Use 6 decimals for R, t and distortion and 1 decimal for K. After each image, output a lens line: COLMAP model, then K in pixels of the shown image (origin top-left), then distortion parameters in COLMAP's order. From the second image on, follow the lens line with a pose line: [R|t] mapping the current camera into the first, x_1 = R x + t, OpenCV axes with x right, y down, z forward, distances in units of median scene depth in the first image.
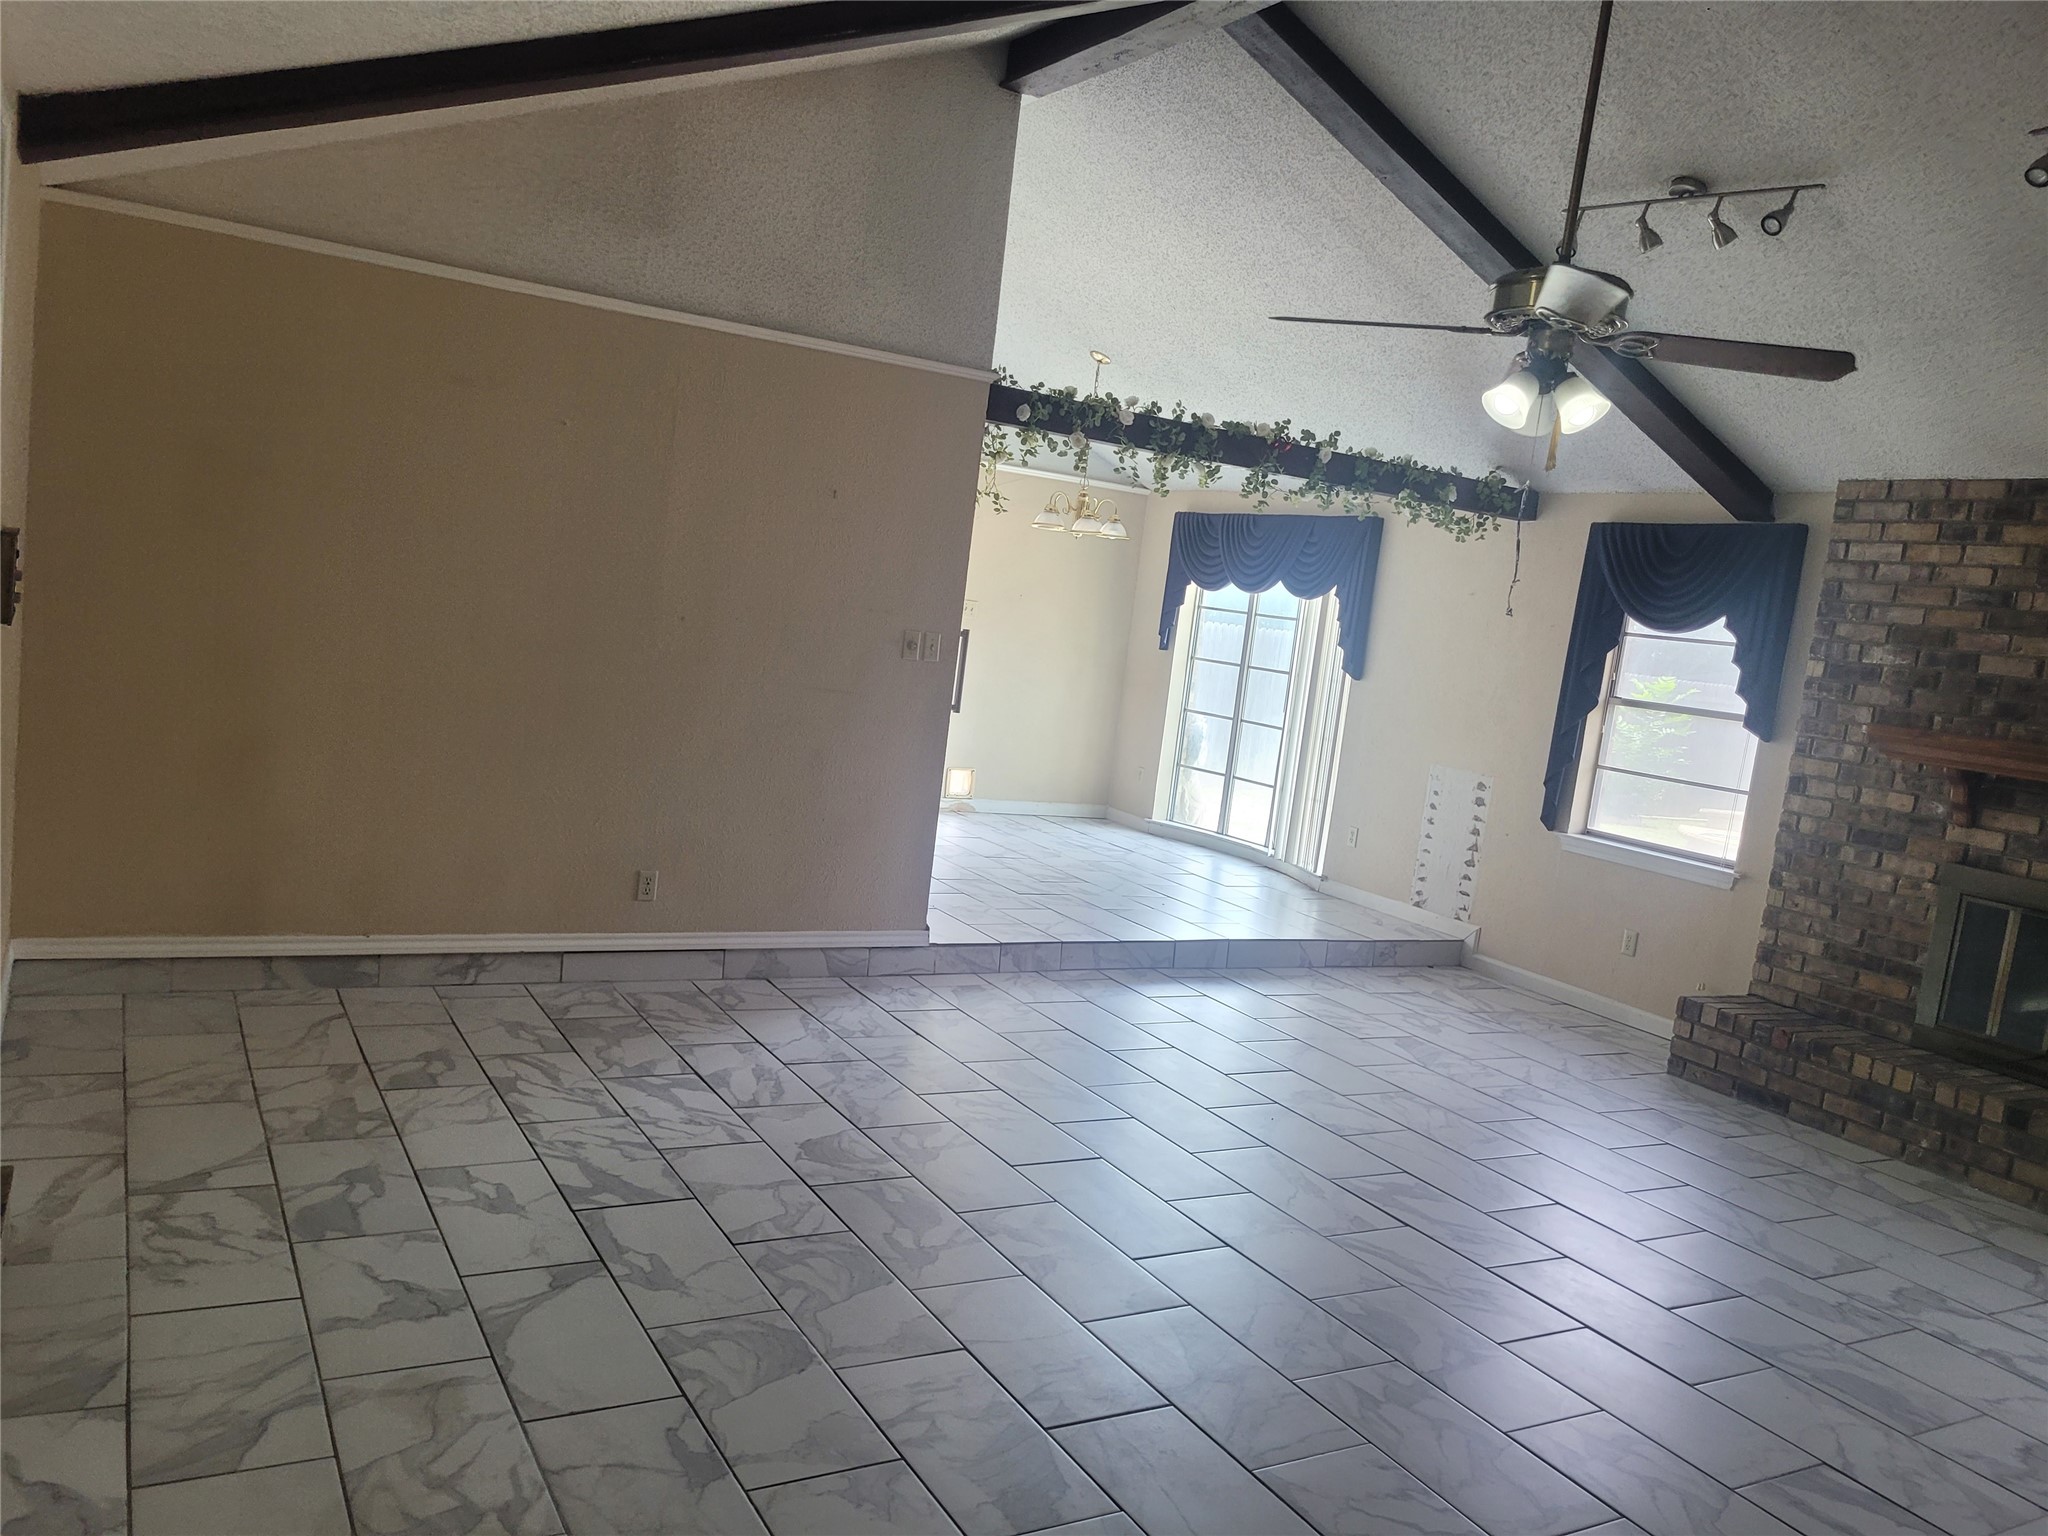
lens RADIAL K [[1539.4, 0, 1016.4], [0, 1539.4, 793.5], [0, 0, 1]] dist [0.026398, -0.008596]
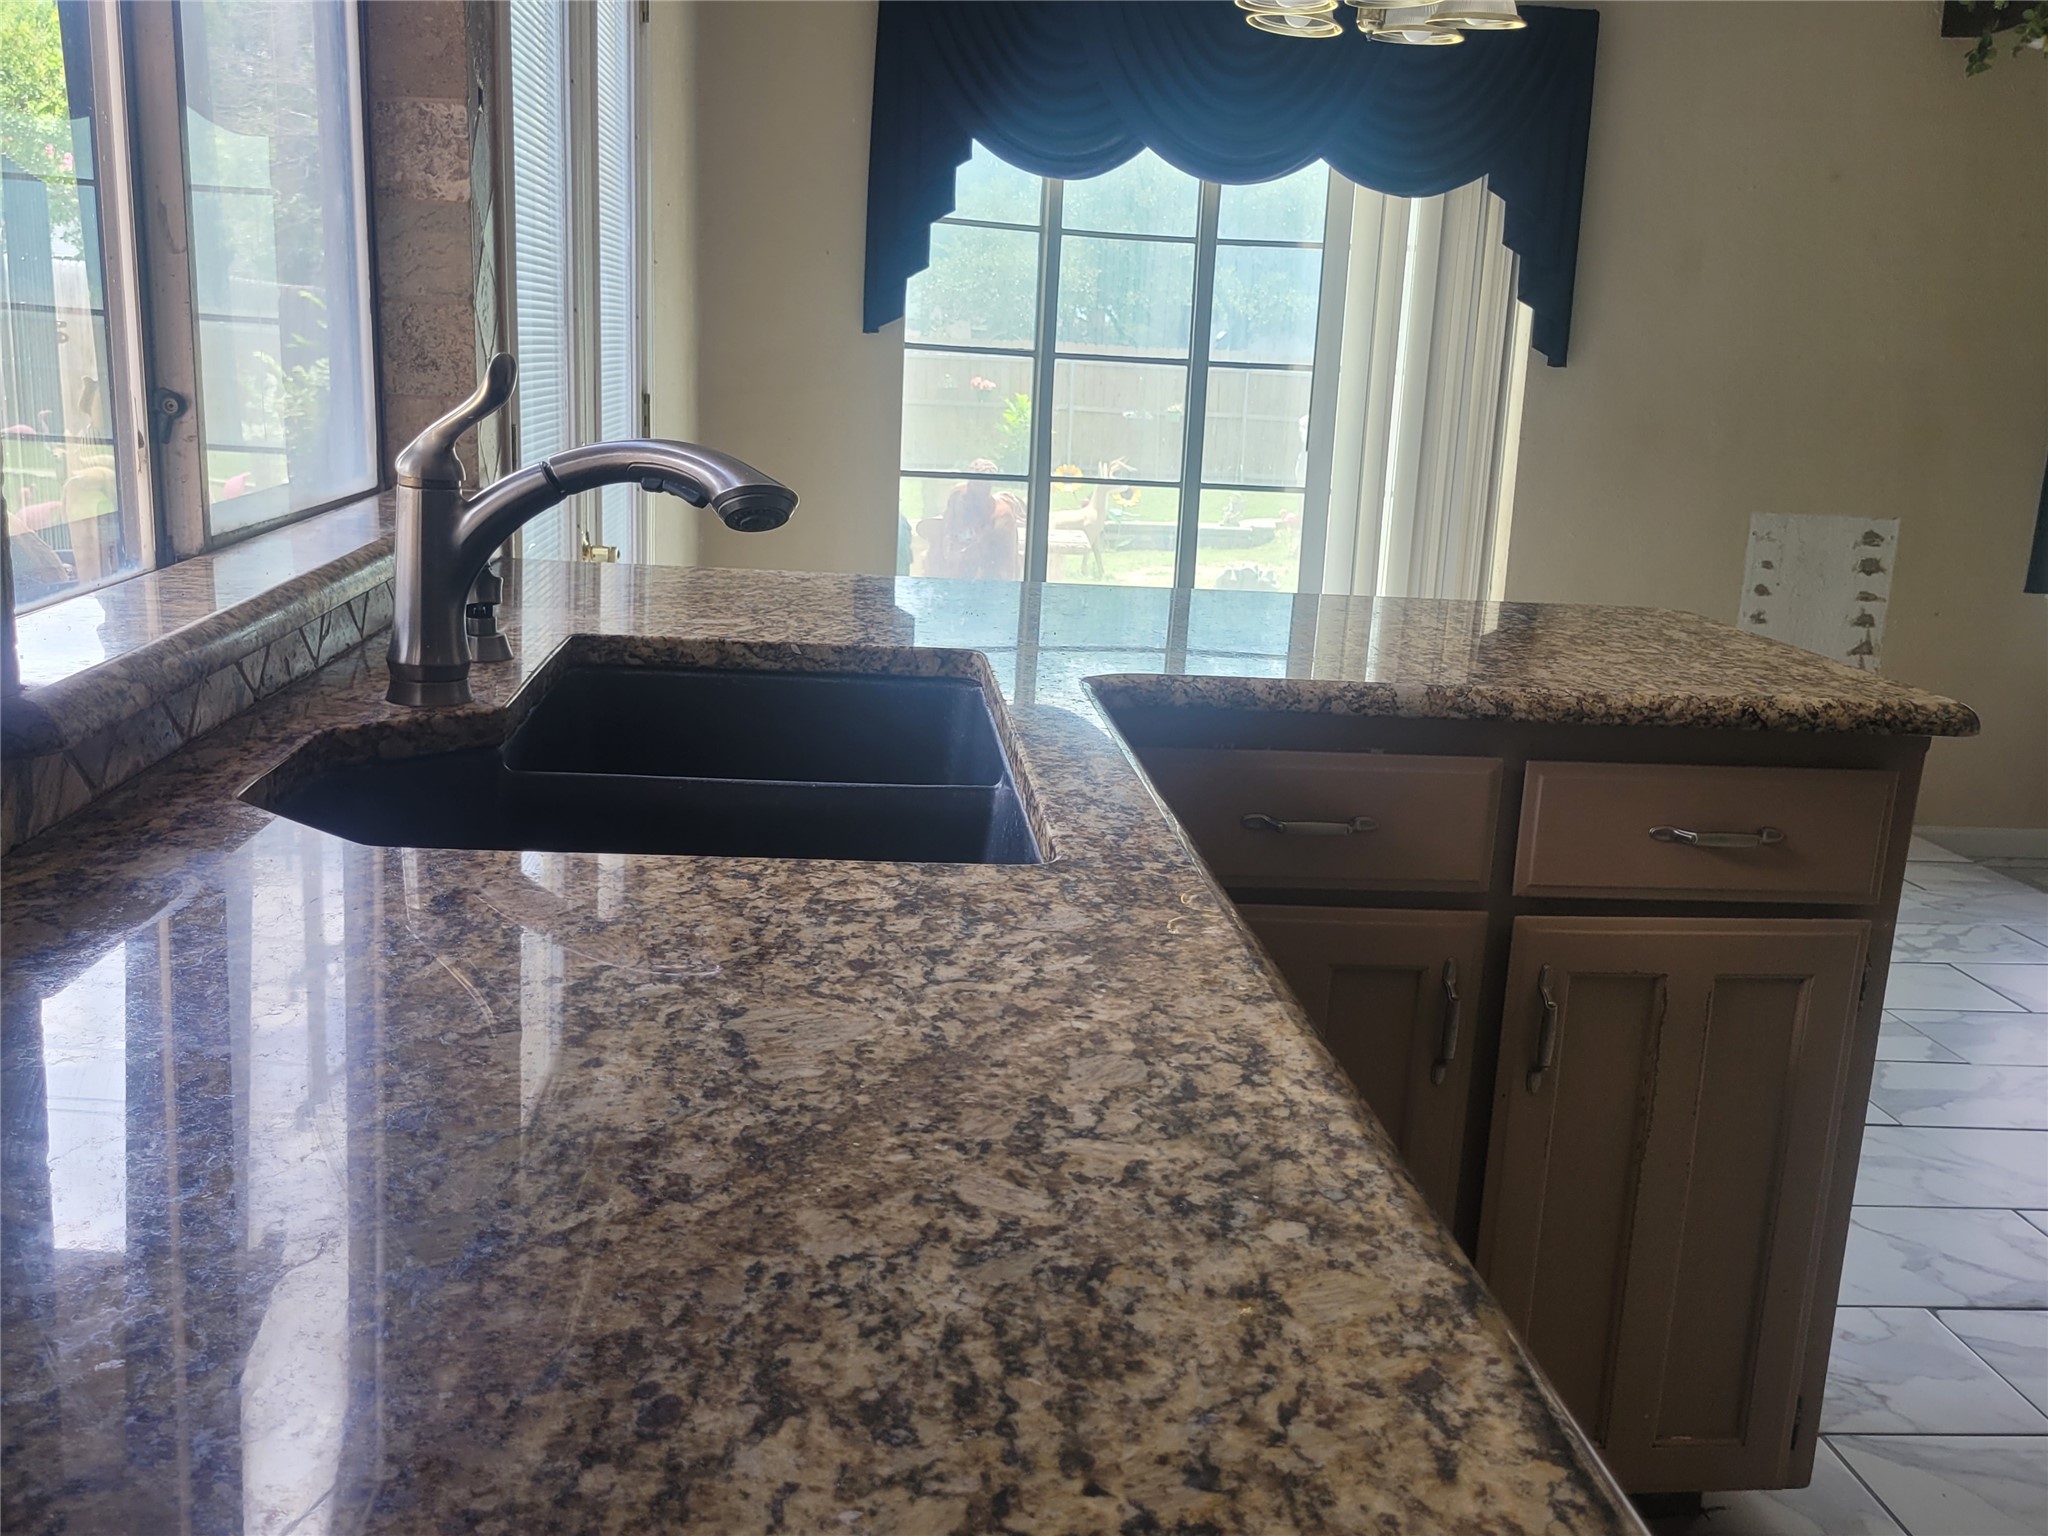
lens RADIAL K [[1918.8, 0, 1002.3], [0, 1918.8, 775.7], [0, 0, 1]] dist [0.041344, -0.011323]
pose [[0.428311, -0.285697, 0.857279, -0.588195], [0.117784, 0.958261, 0.260504, -0.181837], [-0.895922, -0.010603, 0.444084, 1.241692]]
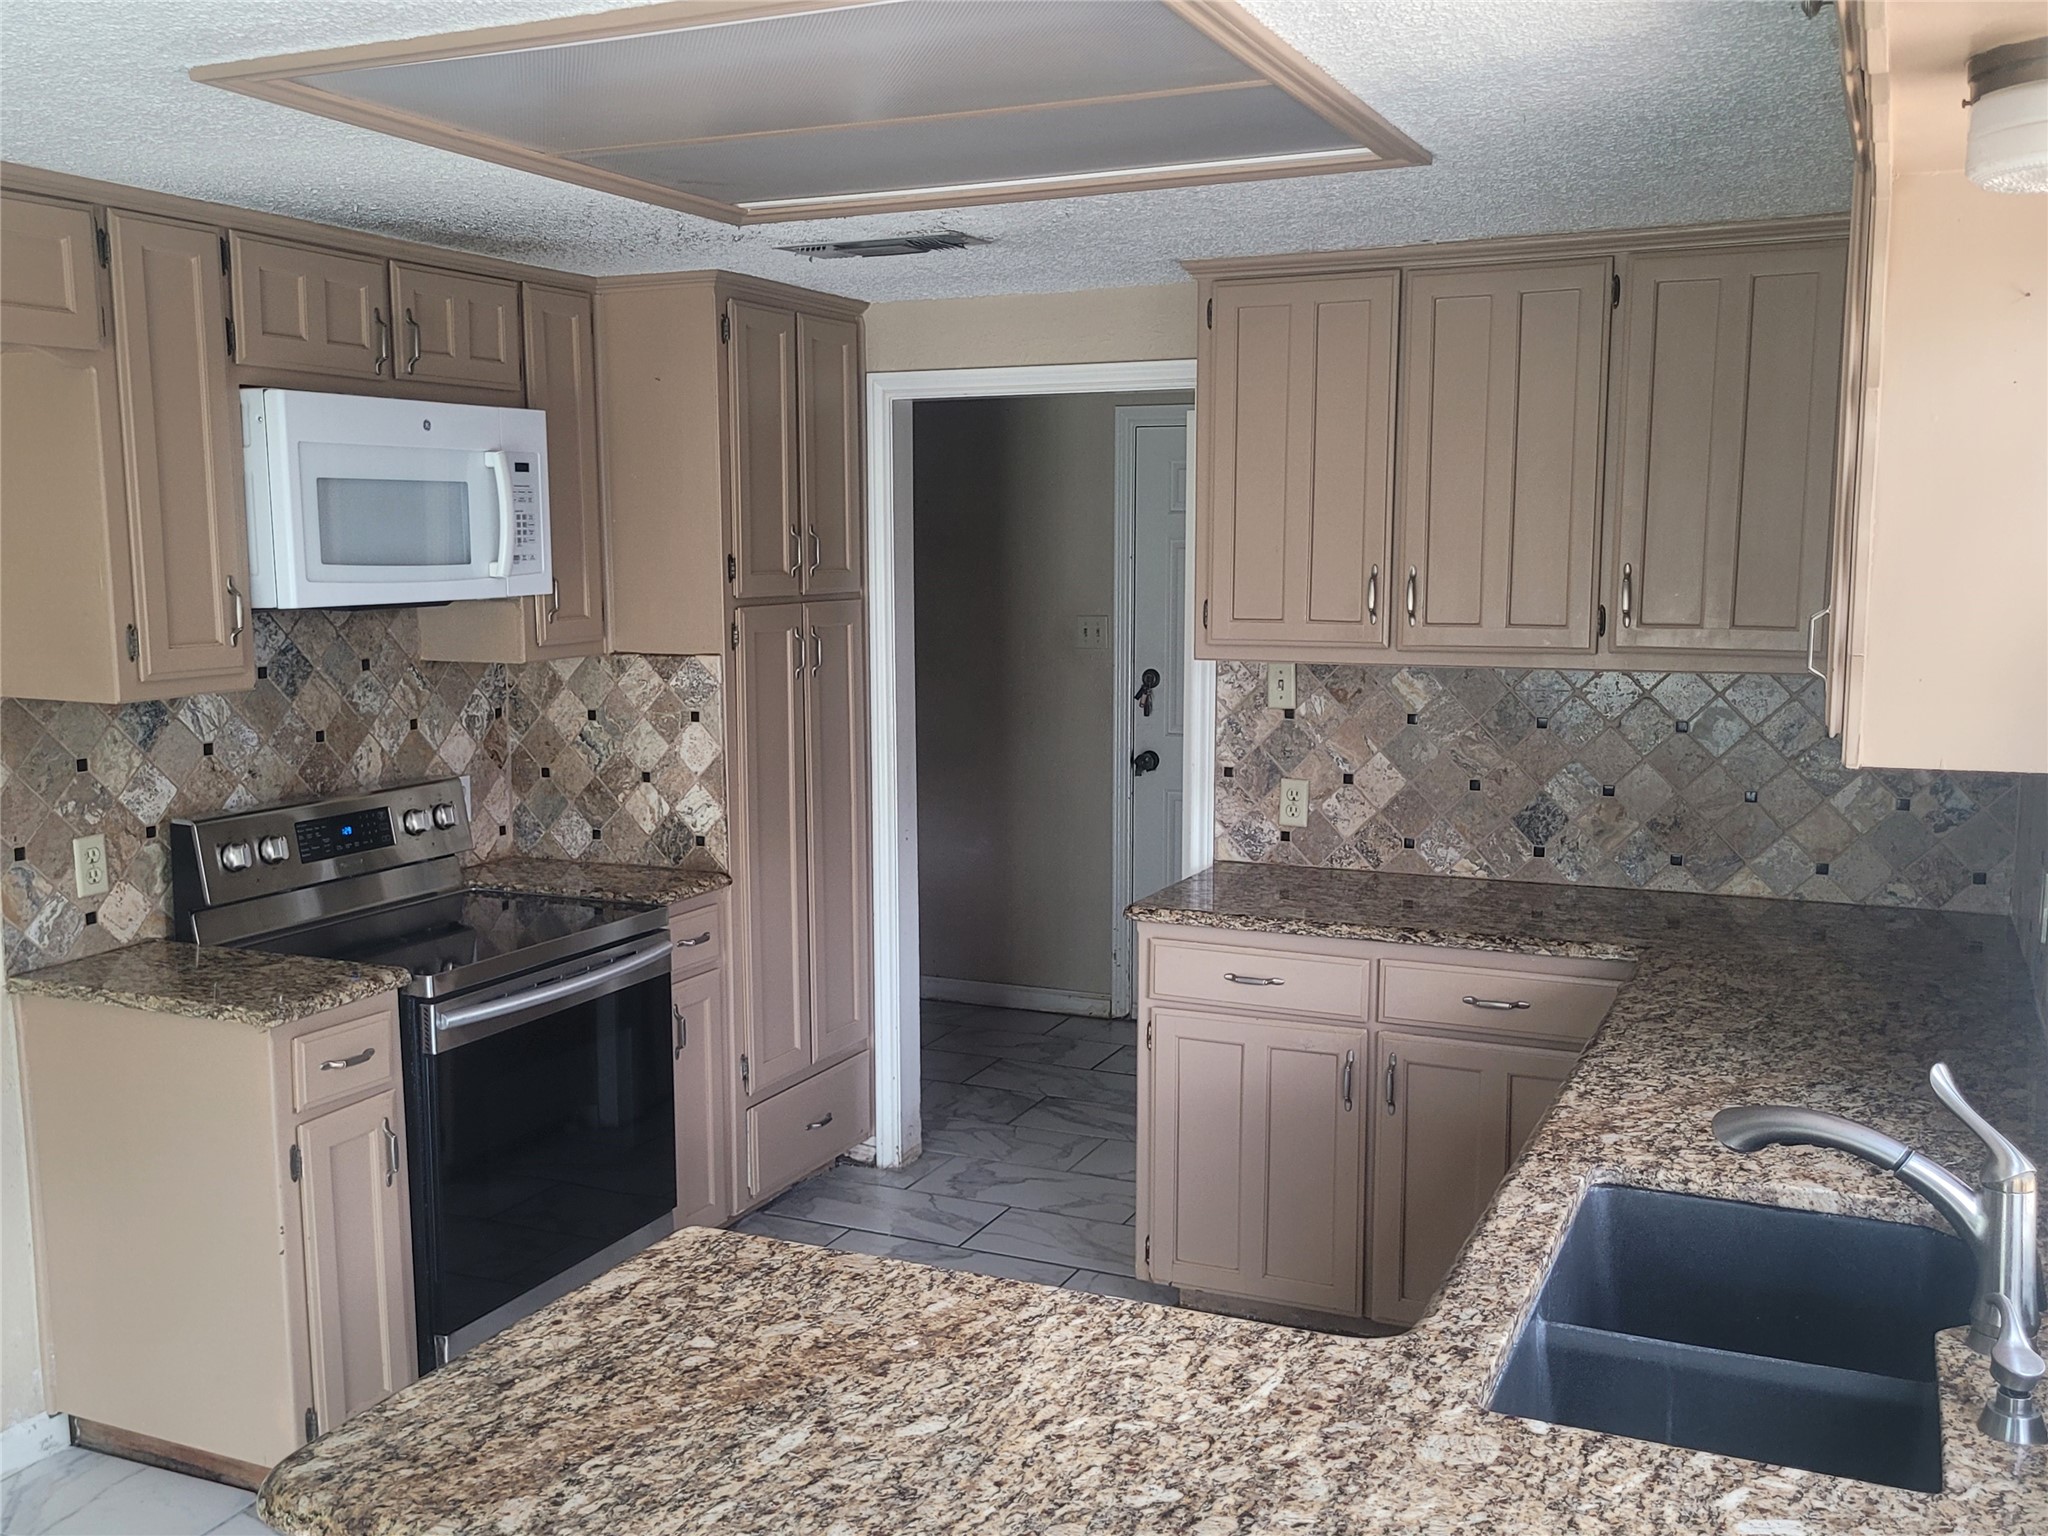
lens RADIAL K [[1918.8, 0, 1002.3], [0, 1918.8, 775.7], [0, 0, 1]] dist [0.041344, -0.011323]
pose [[-0.806449, -0.033069, -0.590378, -0.108685], [-0.162432, 0.972414, 0.167411, -0.249631], [0.568556, 0.230905, -0.789574, 1.536945]]
